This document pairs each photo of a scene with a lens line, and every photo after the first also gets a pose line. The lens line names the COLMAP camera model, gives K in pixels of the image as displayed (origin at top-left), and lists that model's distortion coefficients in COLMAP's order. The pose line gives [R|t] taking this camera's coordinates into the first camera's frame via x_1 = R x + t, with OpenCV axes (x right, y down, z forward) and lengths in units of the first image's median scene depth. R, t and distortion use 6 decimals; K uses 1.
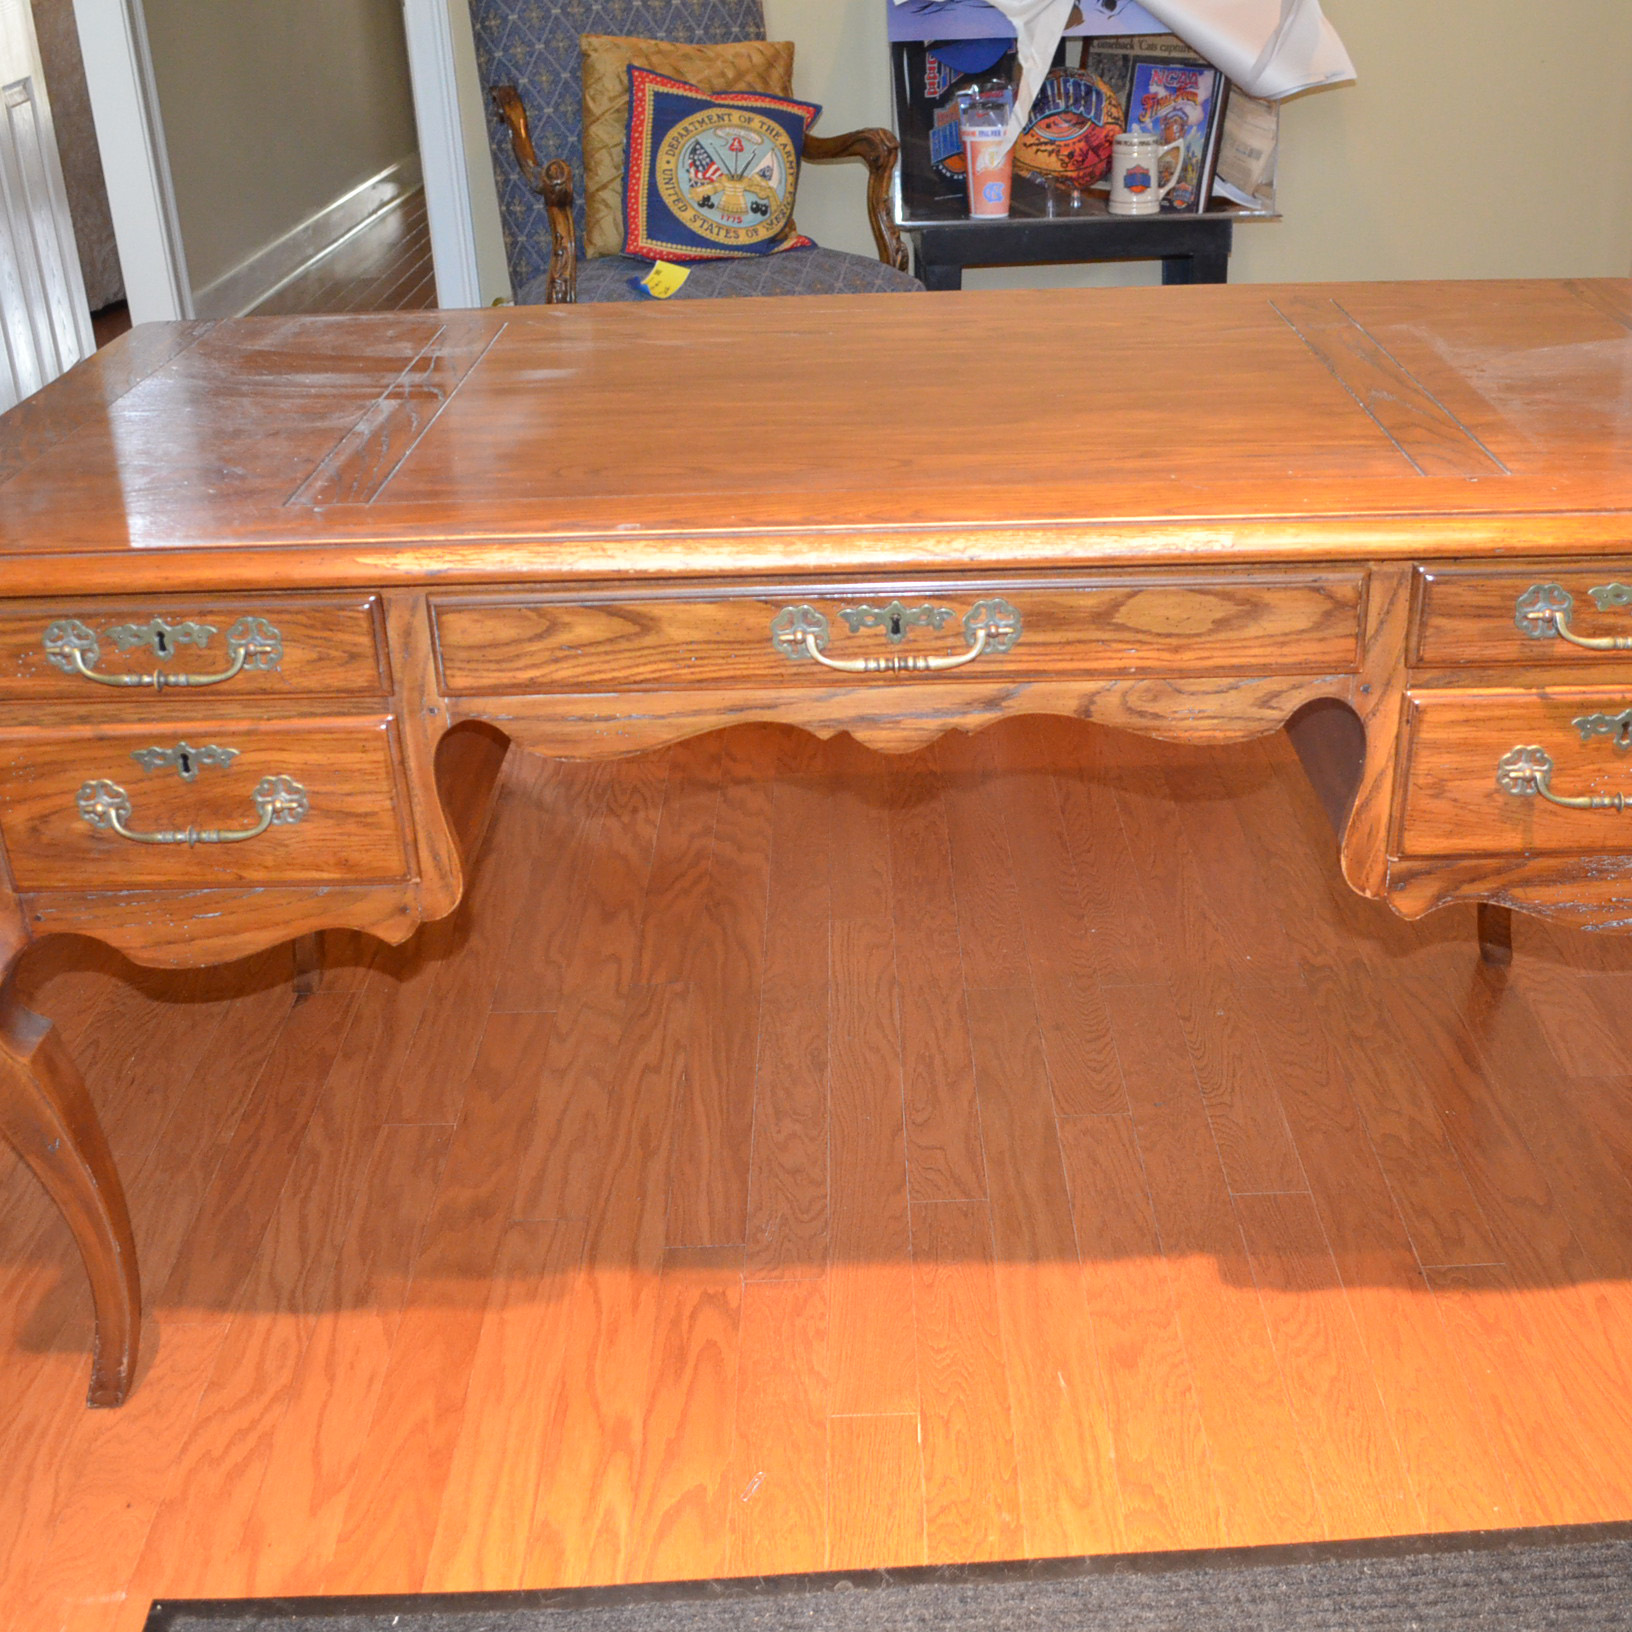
lens RADIAL K [[1899.4, 0, 830.3], [0, 1899.4, 815.8], [0, 0, 1]] dist [-0.079463, 0.000000]
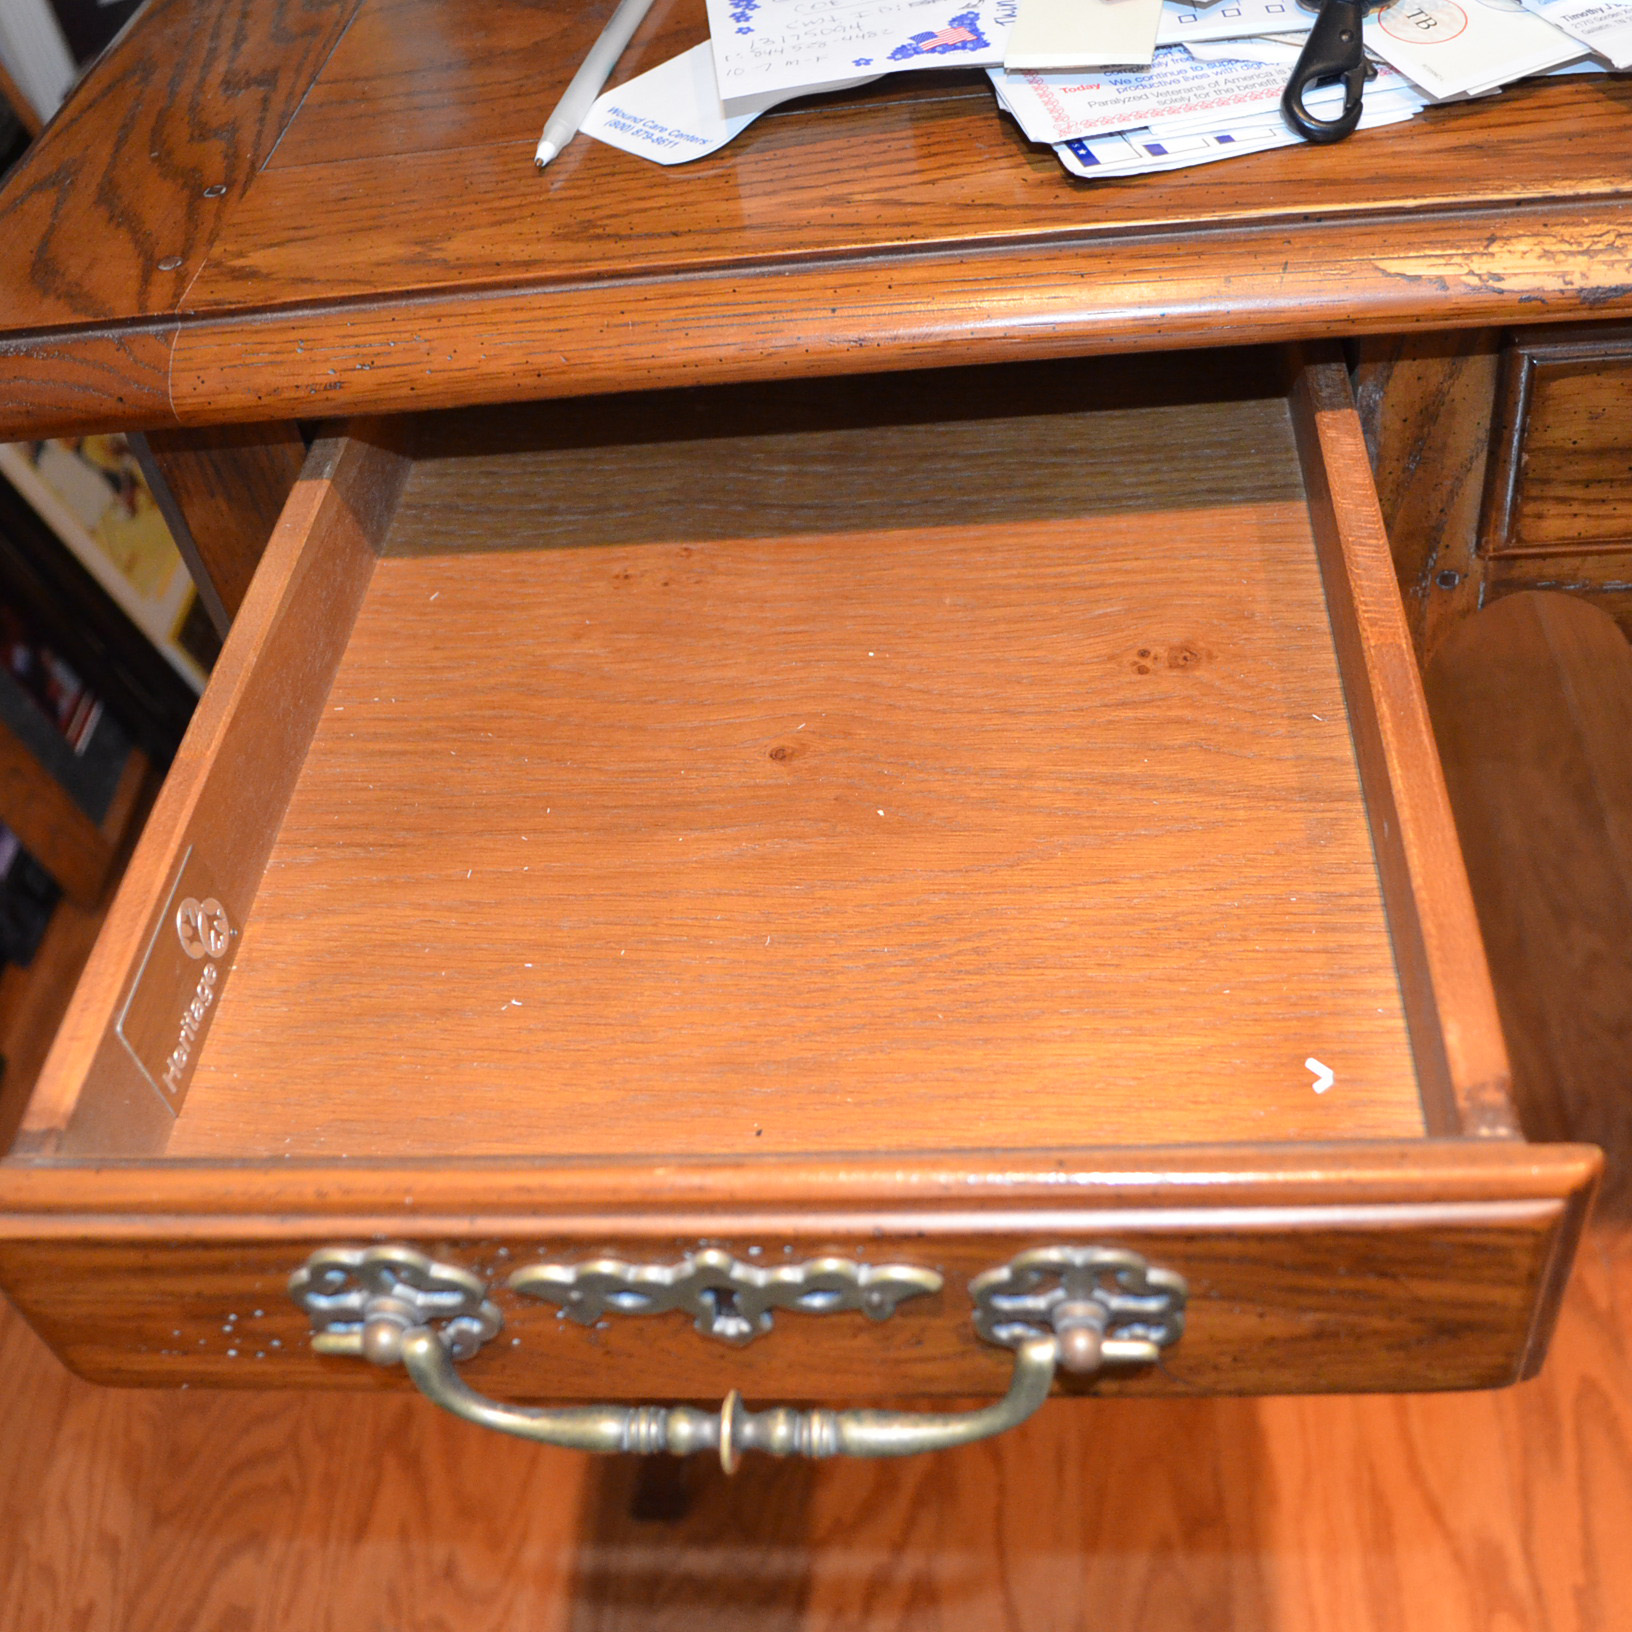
lens RADIAL K [[1899.4, 0, 844.1], [0, 1899.4, 808.1], [0, 0, 1]] dist [-0.079463, 0.000000]
pose [[0.993298, -0.034486, -0.110314, -0.296503], [0.068194, 0.945476, 0.318473, -0.148450], [0.093316, -0.323862, 0.941491, 0.570385]]
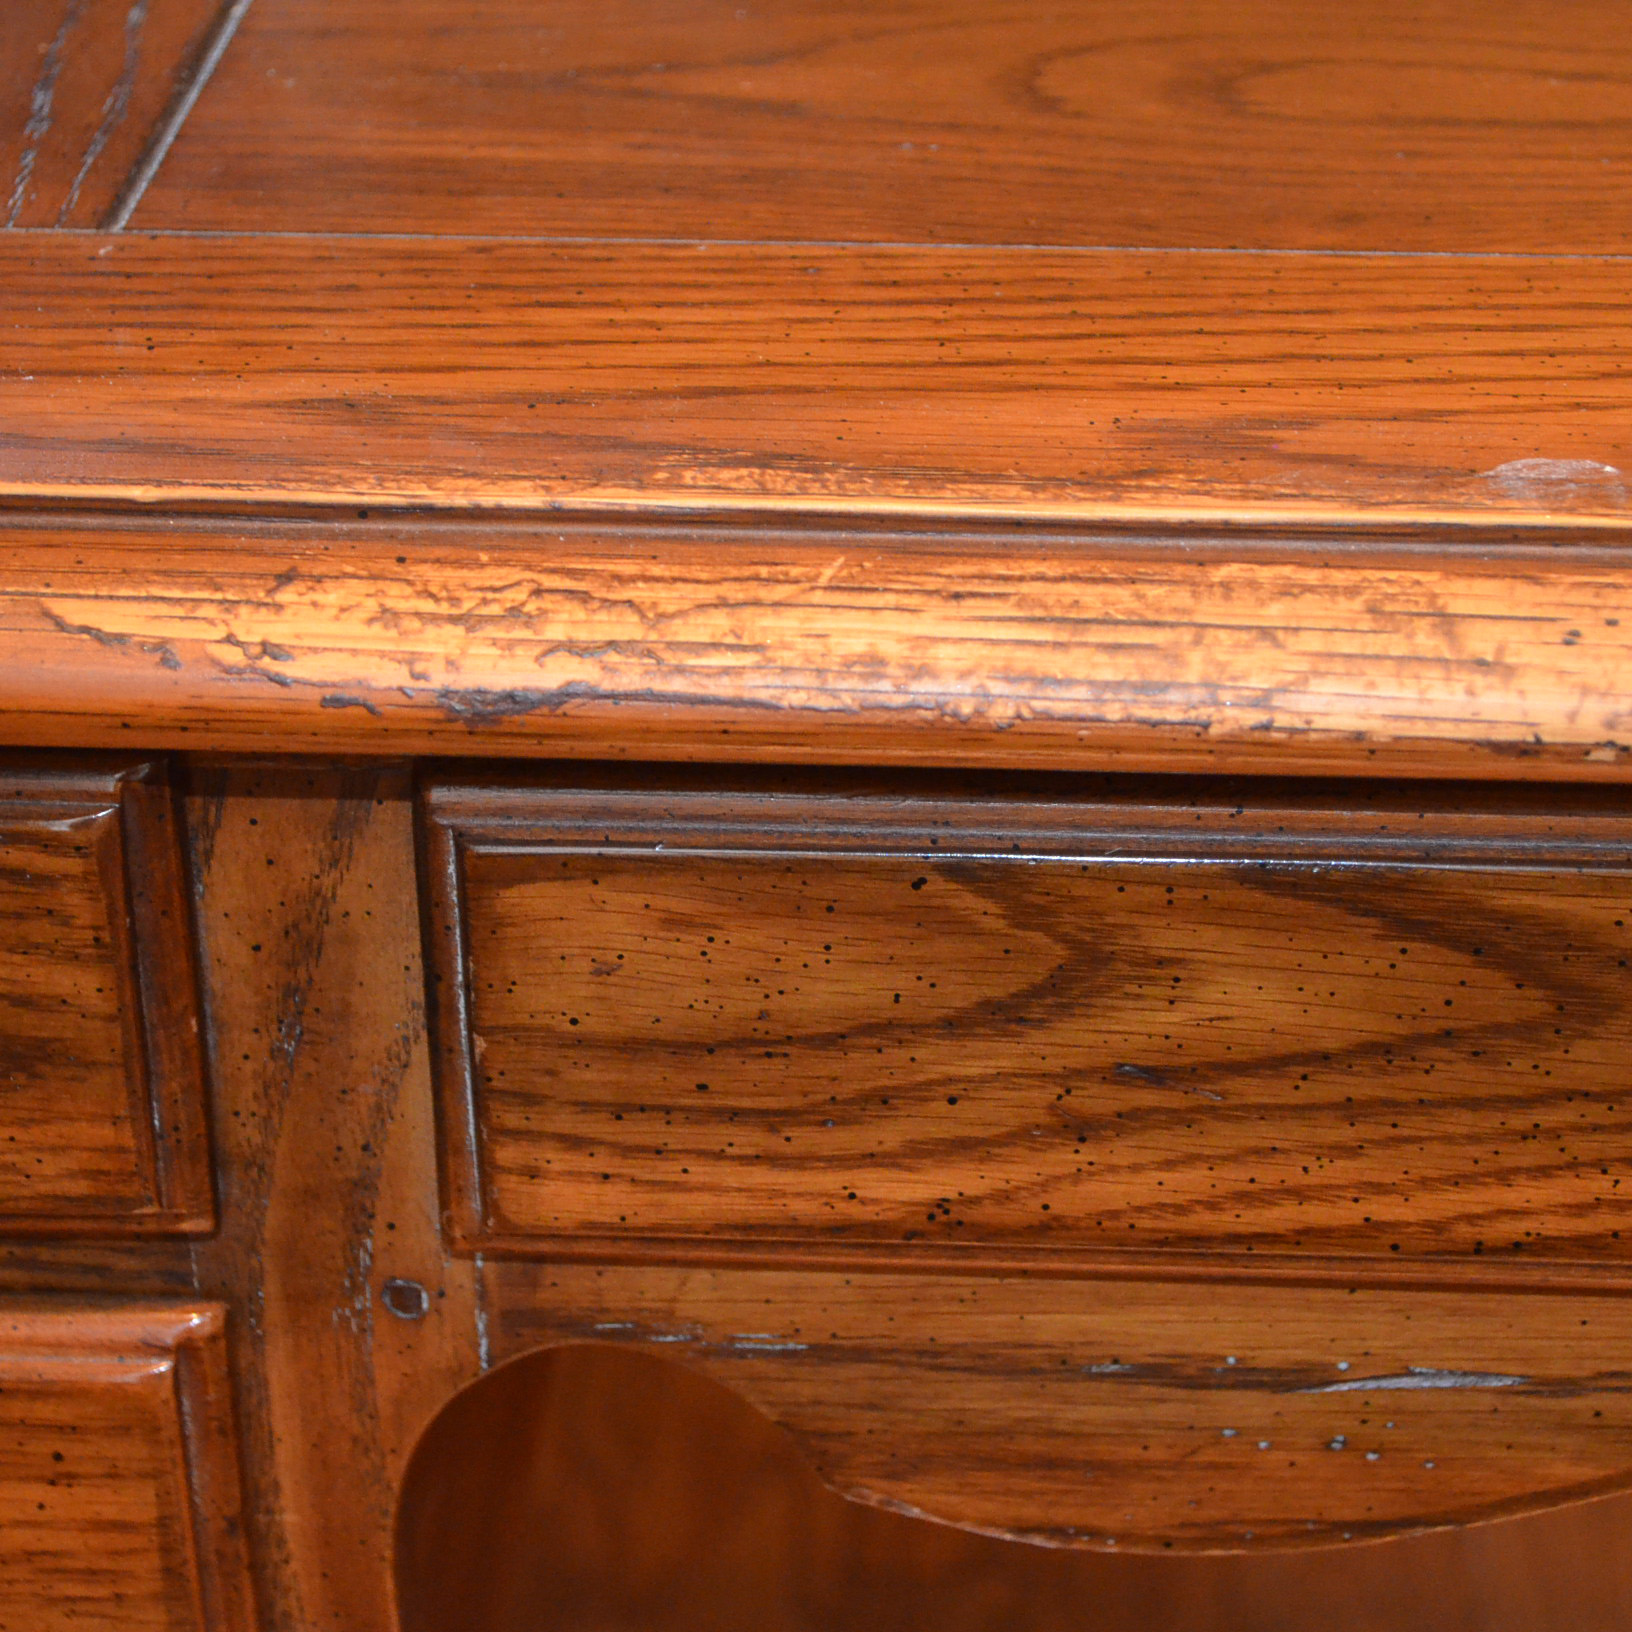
lens RADIAL K [[4038.8, 0, 827.4], [0, 4038.8, 829.7], [0, 0, 1]] dist [0.005632, 0.000000]
pose [[0.998493, 0.043844, -0.033014, -0.152641], [-0.041371, 0.996532, 0.072202, -0.135716], [0.036066, -0.070727, 0.996843, 0.575519]]
